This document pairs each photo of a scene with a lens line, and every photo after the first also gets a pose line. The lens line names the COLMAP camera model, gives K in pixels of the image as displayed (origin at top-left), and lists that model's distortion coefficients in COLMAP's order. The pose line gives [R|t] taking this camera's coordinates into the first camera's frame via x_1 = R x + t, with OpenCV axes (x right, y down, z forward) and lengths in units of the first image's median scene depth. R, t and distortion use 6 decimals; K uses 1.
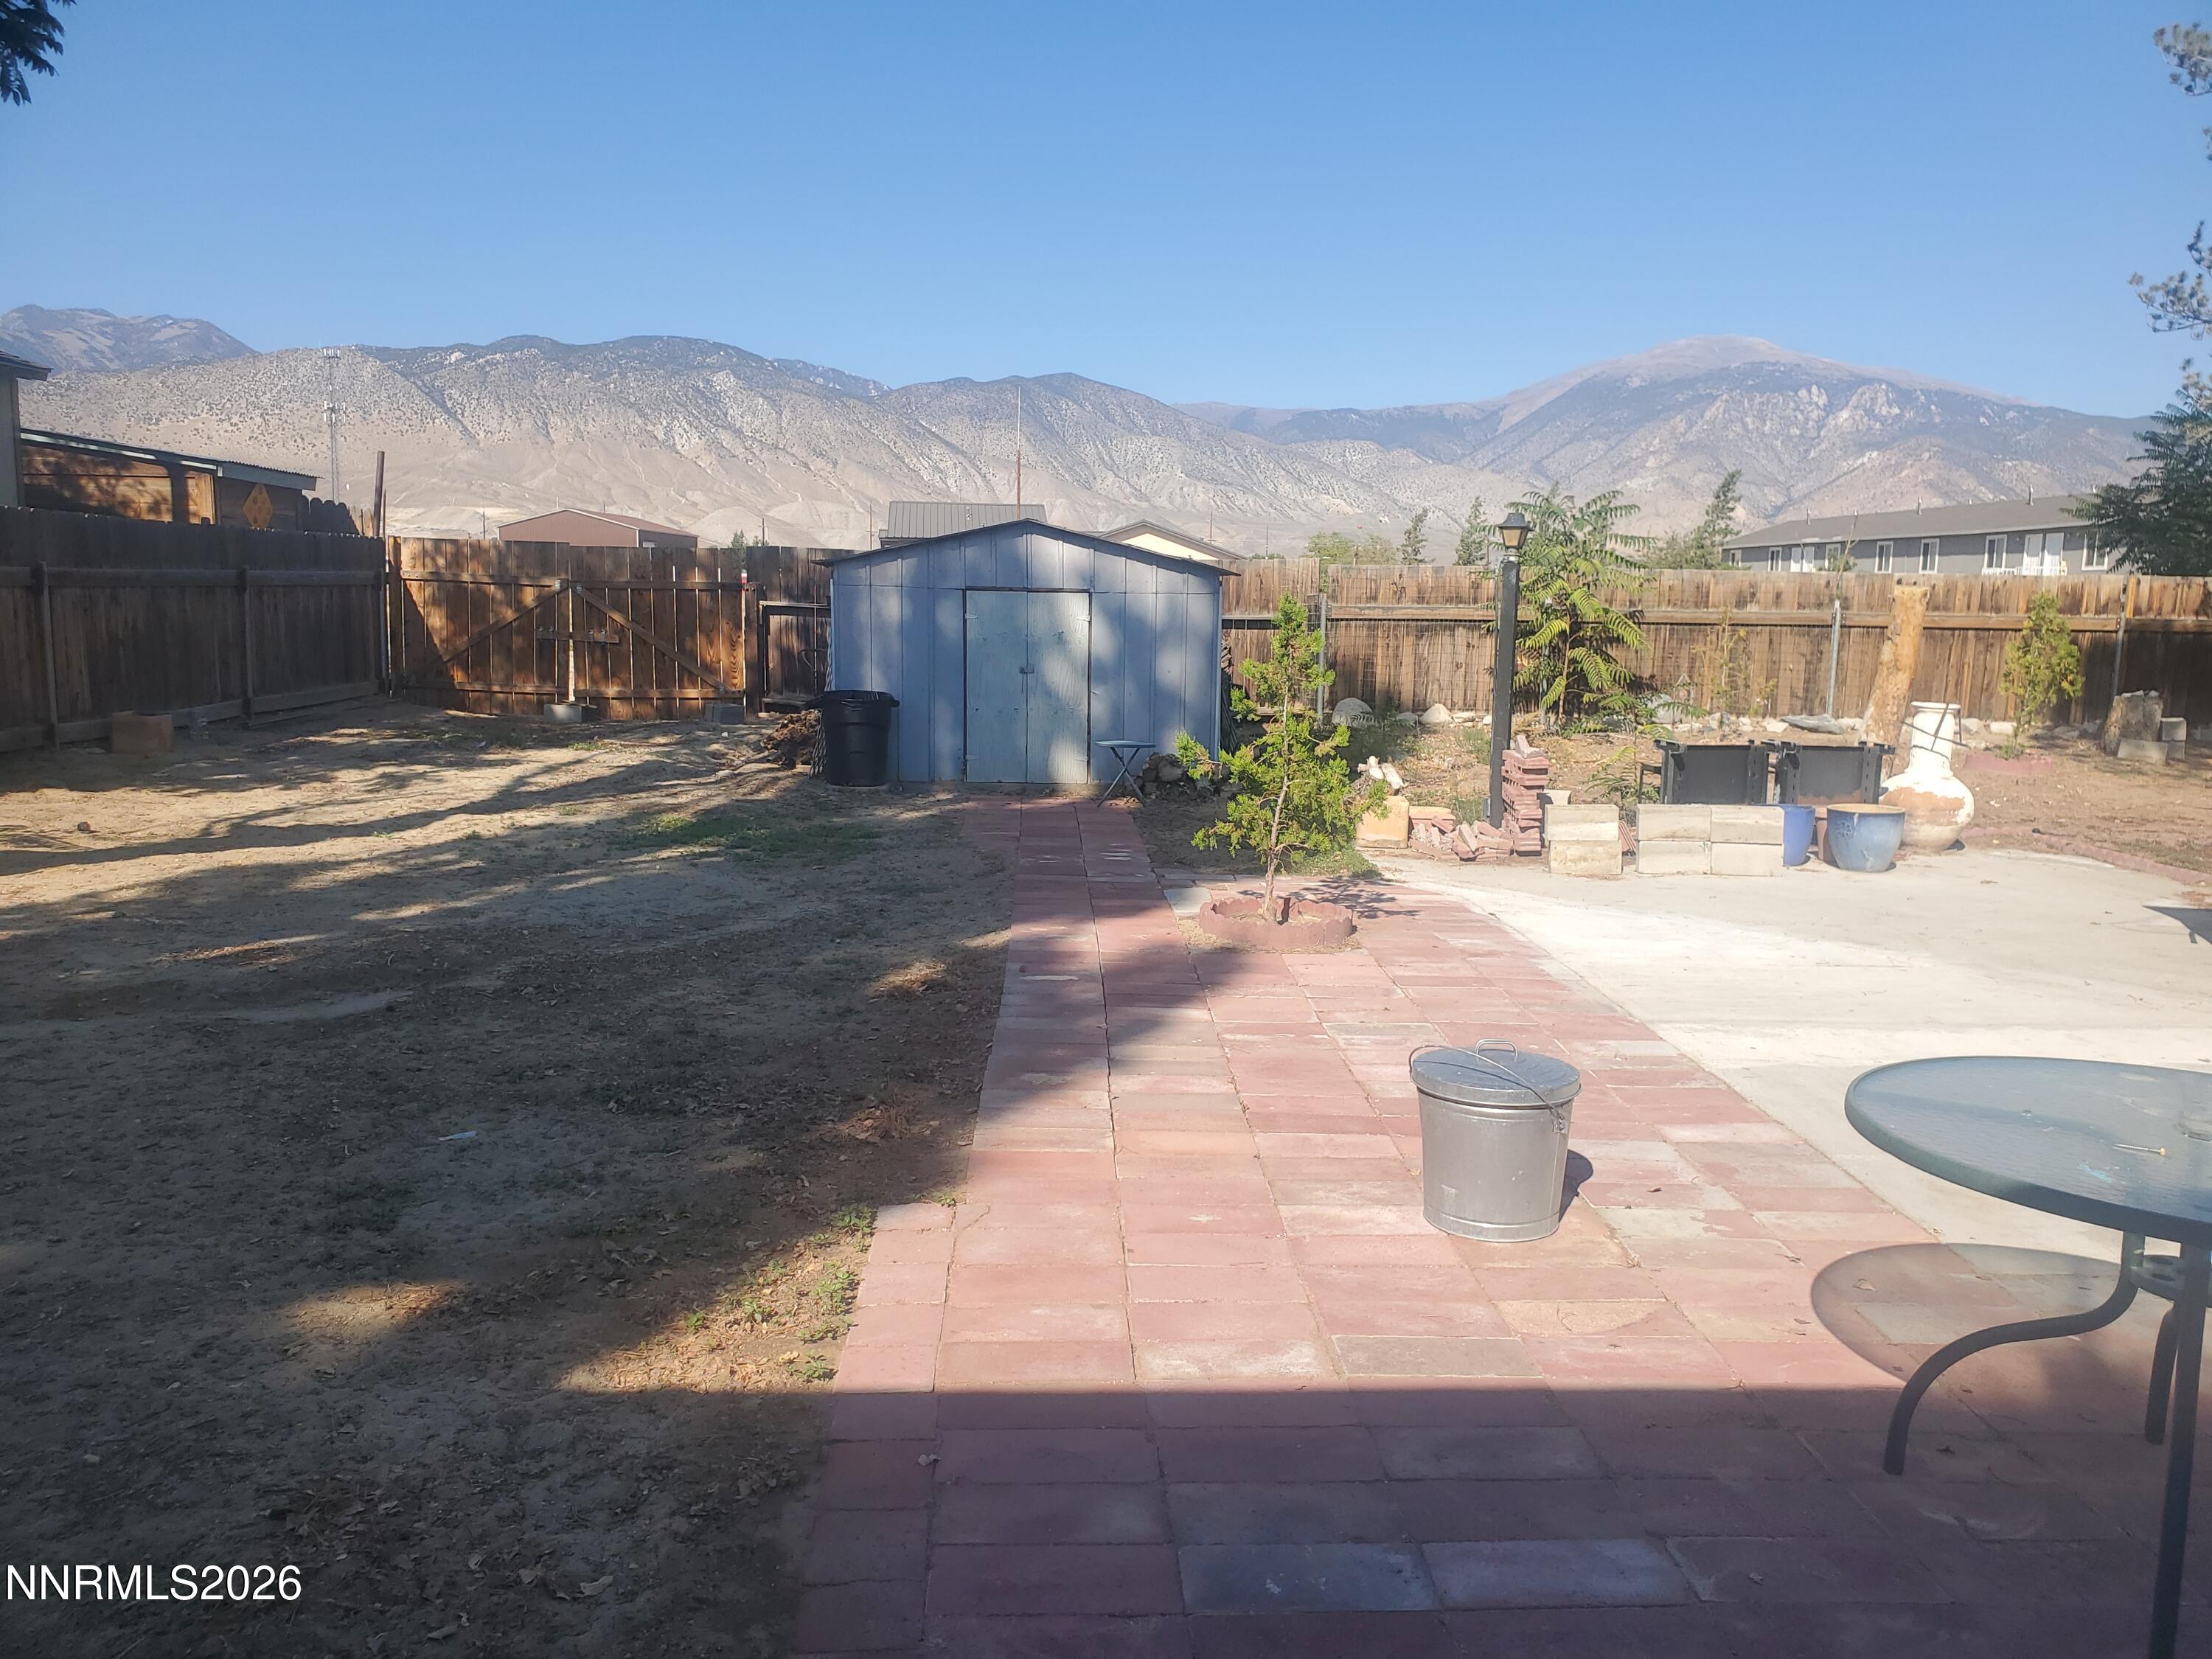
lens RADIAL K [[1705.2, 0, 1129.7], [0, 1705.2, 838.2], [0, 0, 1]] dist [0.010342, -0.003327]
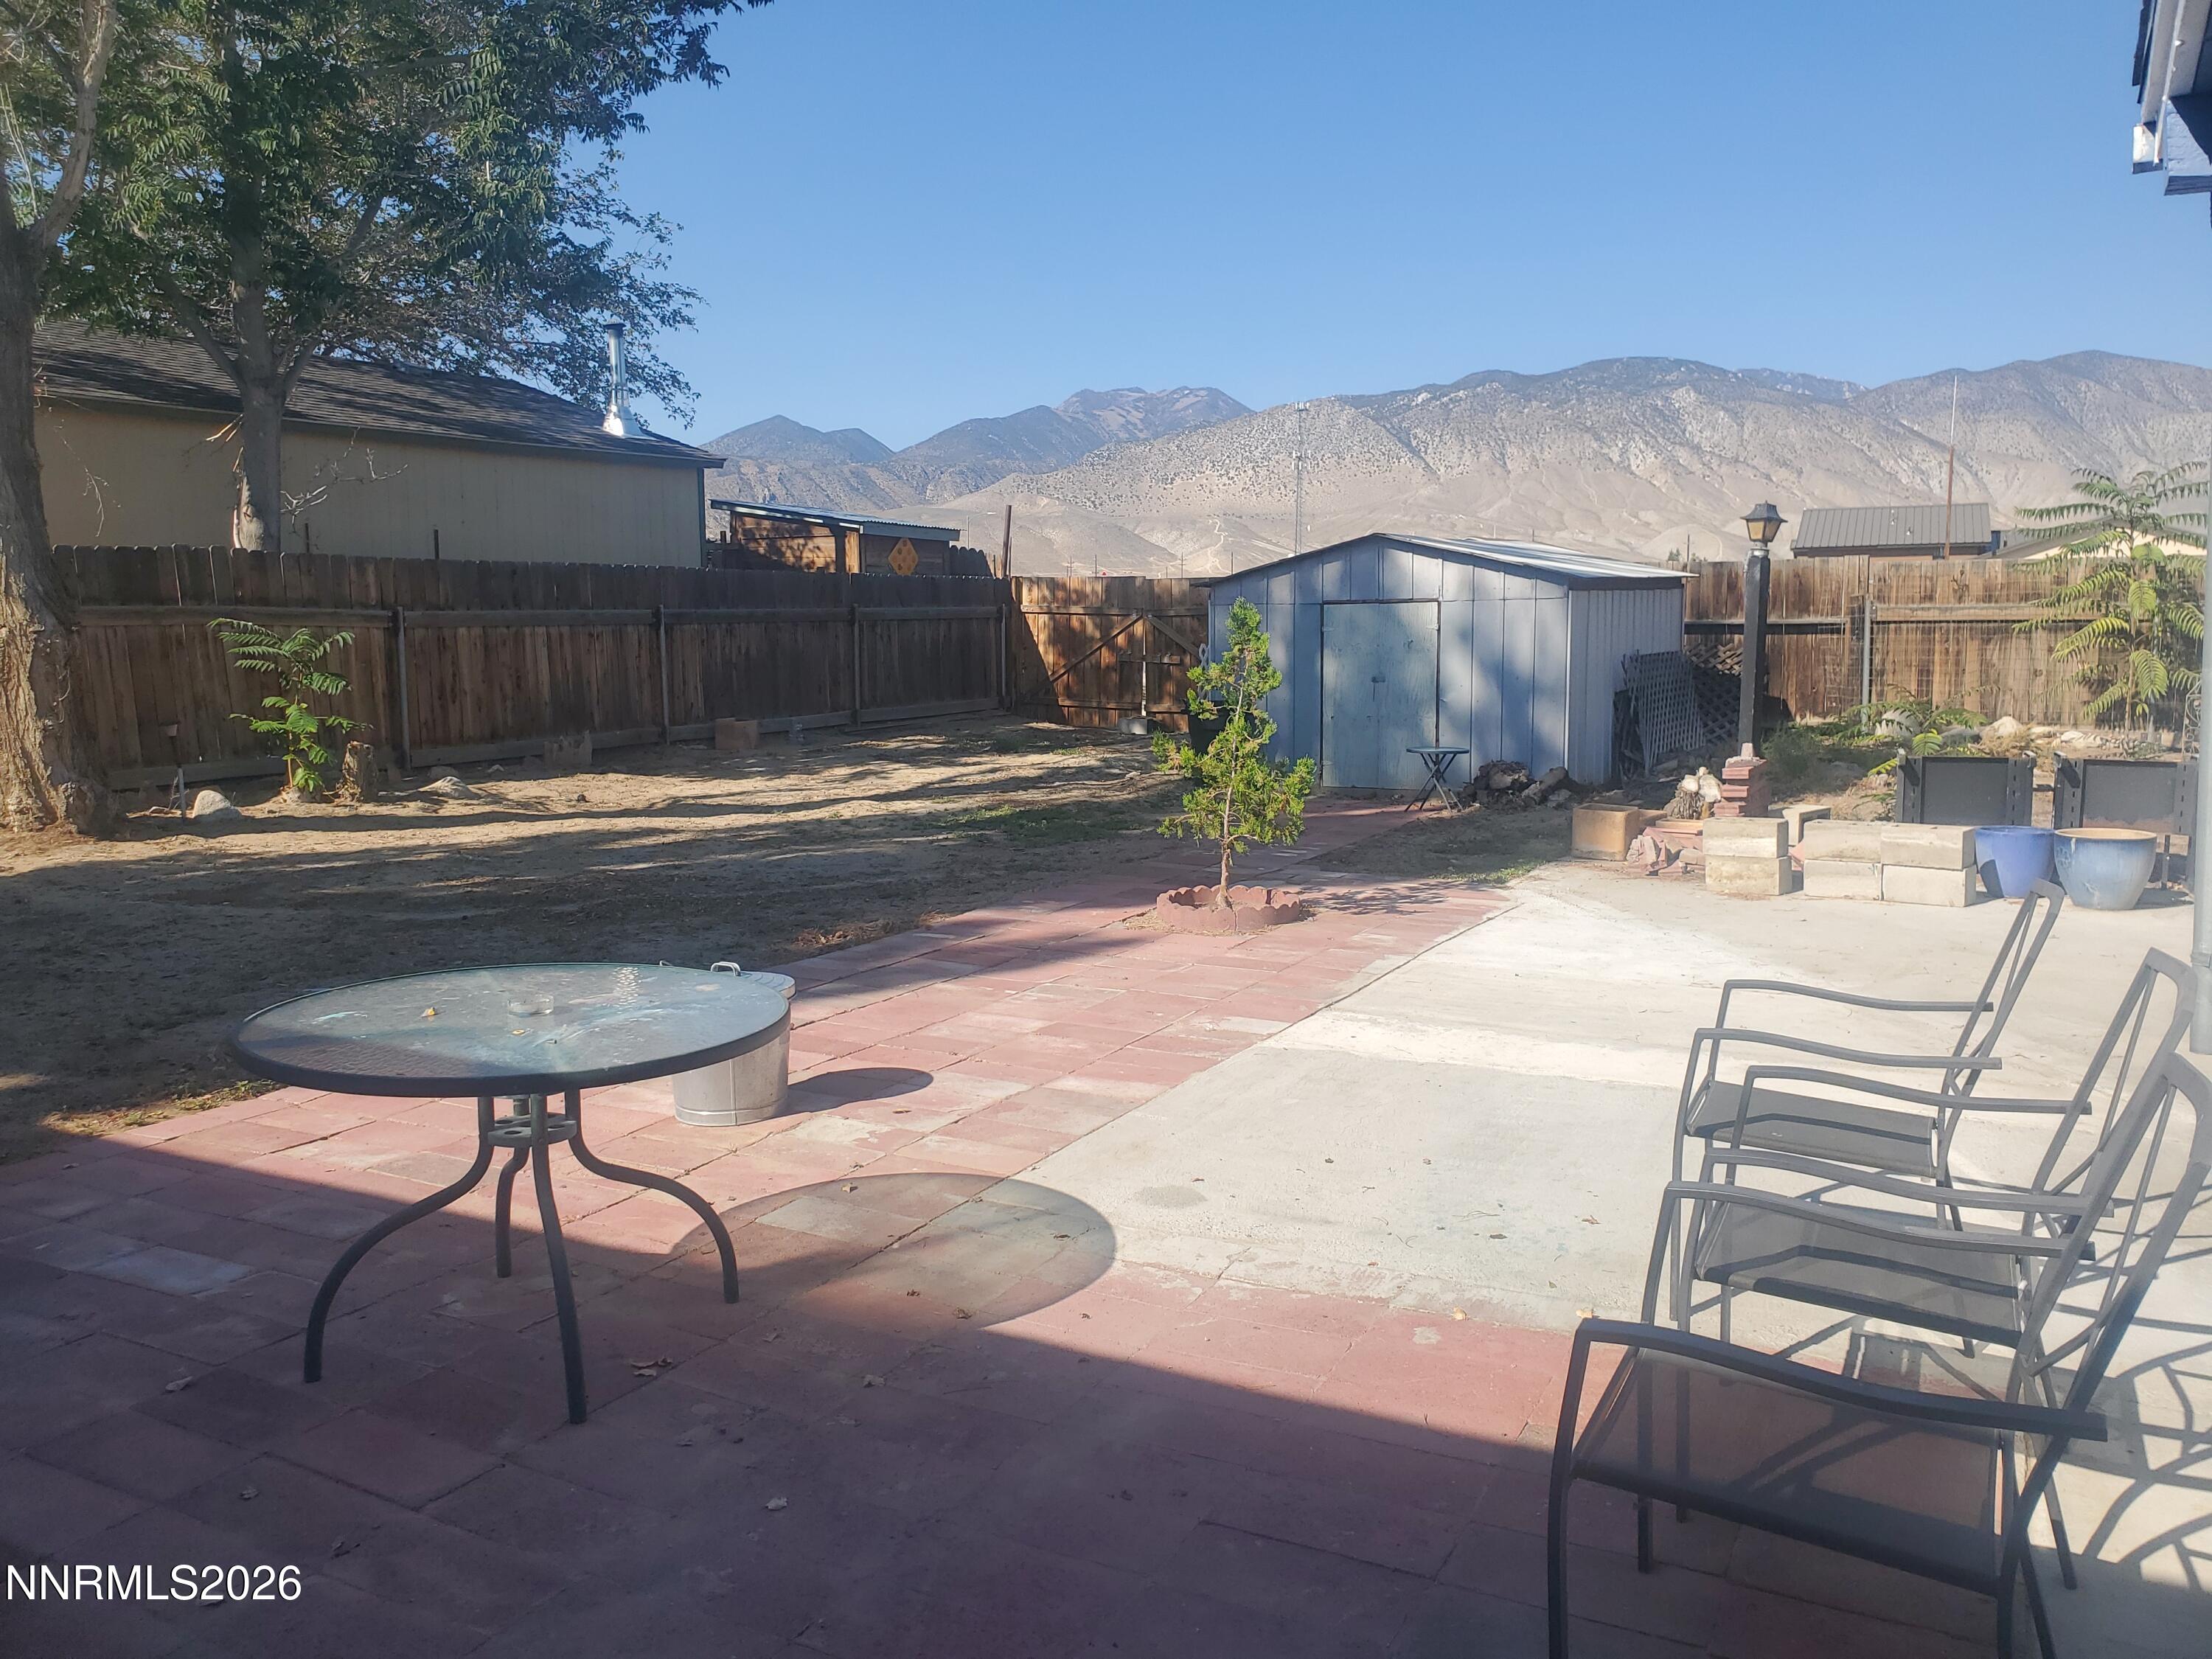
lens RADIAL K [[1686.7, 0, 1106.0], [0, 1686.7, 829.5], [0, 0, 1]] dist [0.098379, -0.140125]
pose [[0.862751, 0.036272, -0.504326, 0.344176], [-0.045318, 0.998956, -0.005678, 0.005977], [0.503594, 0.027753, 0.863495, 0.028016]]
